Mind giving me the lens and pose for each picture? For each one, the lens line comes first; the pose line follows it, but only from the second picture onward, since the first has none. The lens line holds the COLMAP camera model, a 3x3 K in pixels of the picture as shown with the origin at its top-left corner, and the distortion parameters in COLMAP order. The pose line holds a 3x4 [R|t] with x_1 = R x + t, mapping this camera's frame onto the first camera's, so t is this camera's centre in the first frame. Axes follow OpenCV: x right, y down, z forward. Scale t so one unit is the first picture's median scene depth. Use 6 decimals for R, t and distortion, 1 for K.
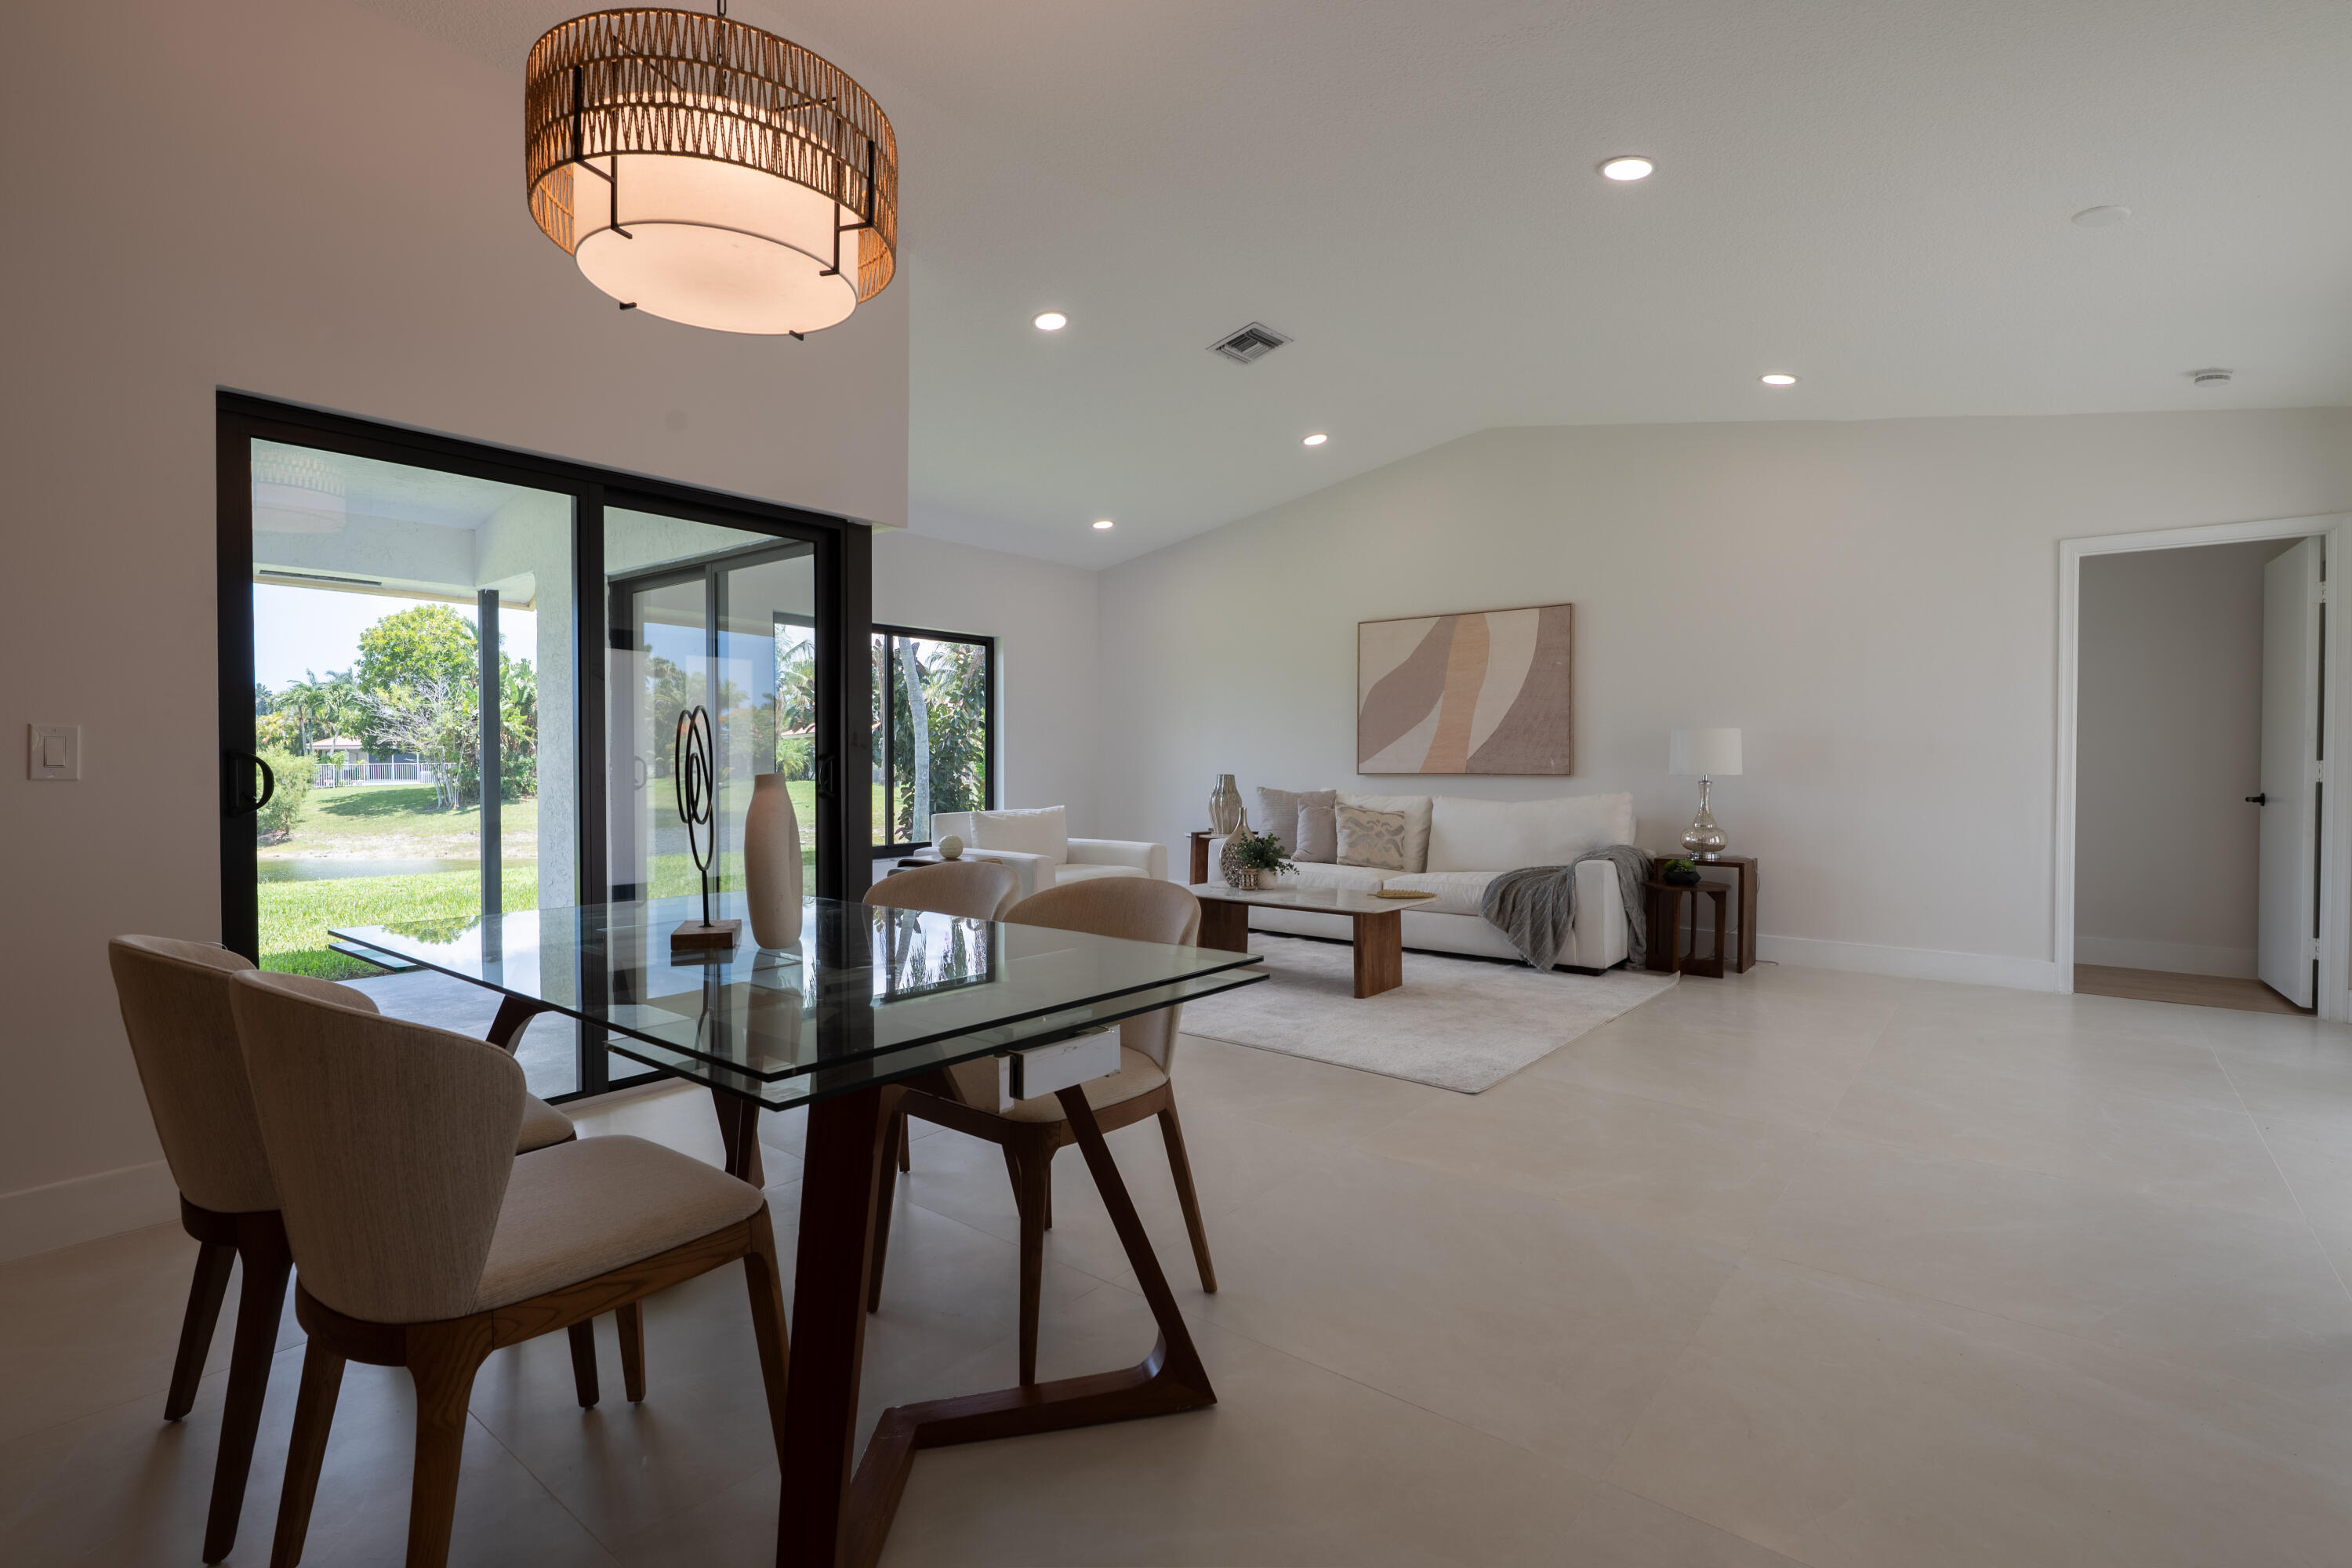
lens RADIAL K [[1094.9, 0, 1176.0], [0, 1094.9, 784.0], [0, 0, 1]] dist [-0.000278, -0.000185]
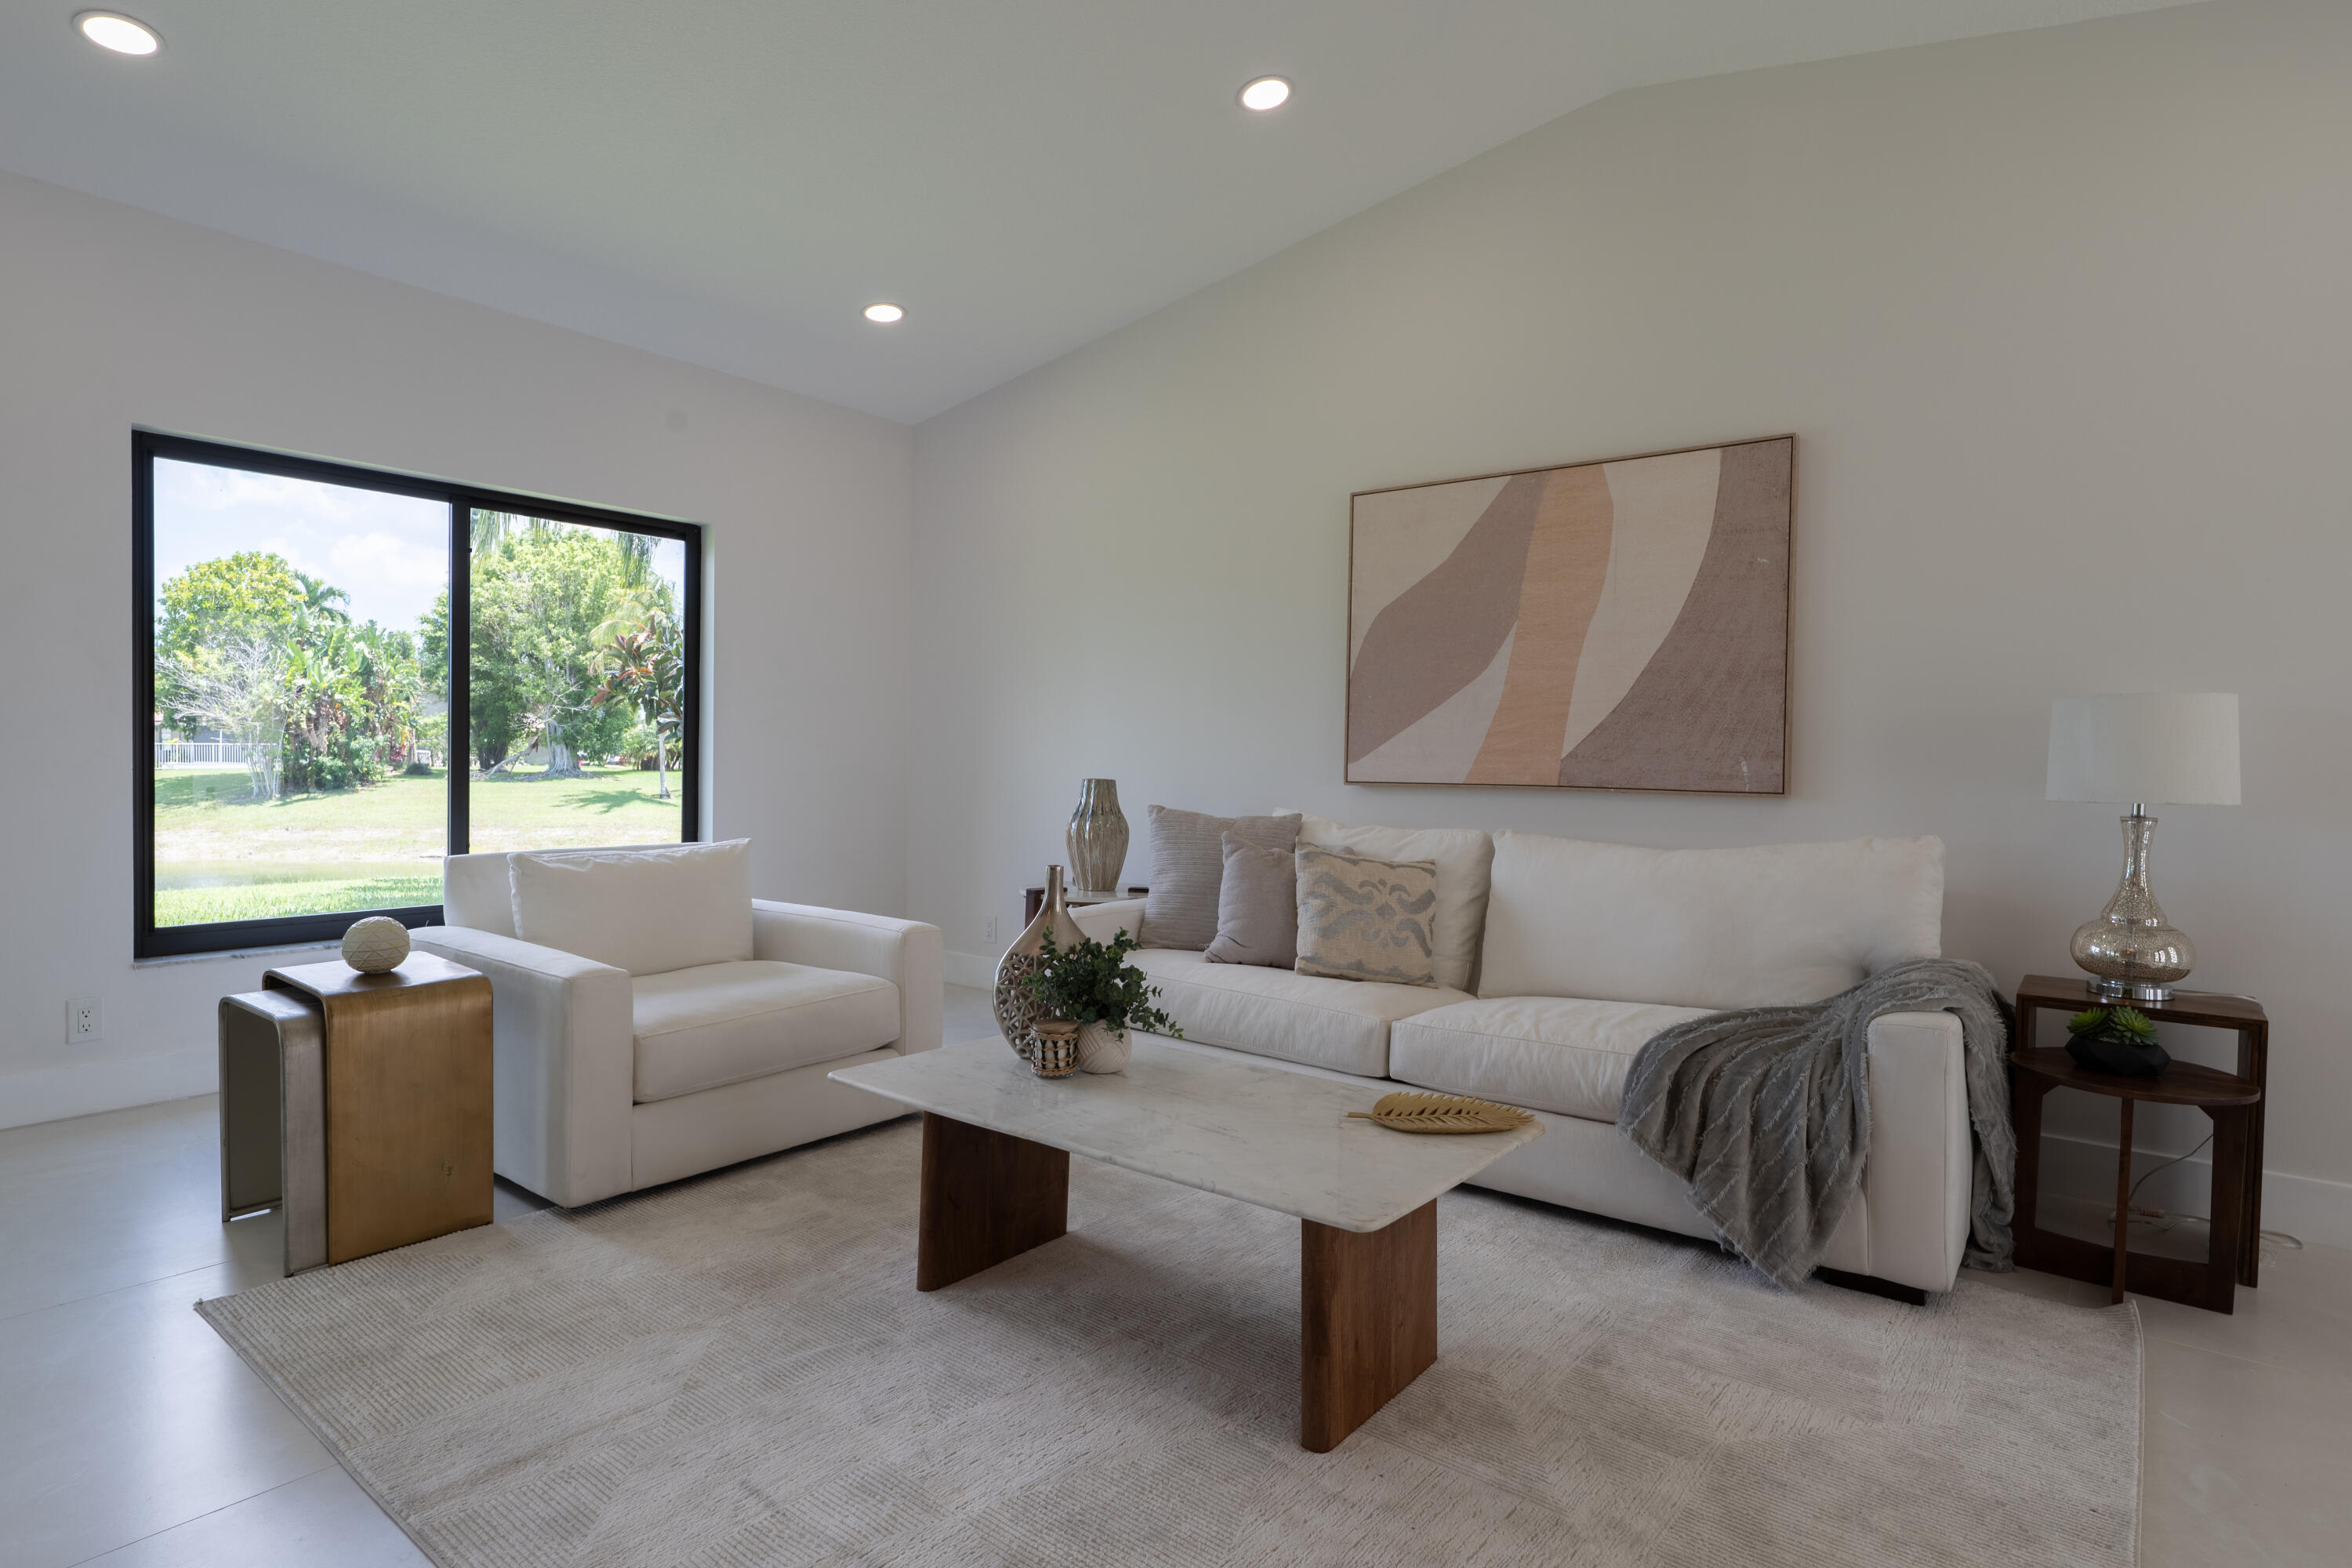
lens RADIAL K [[1210.5, 0, 1176.0], [0, 1210.5, 784.0], [0, 0, 1]] dist [-0.002549, -0.000127]
pose [[0.999844, 0.015097, 0.009179, 0.085374], [-0.015127, 0.999881, 0.003118, -0.009783], [-0.009131, -0.003257, 0.999953, 0.453055]]
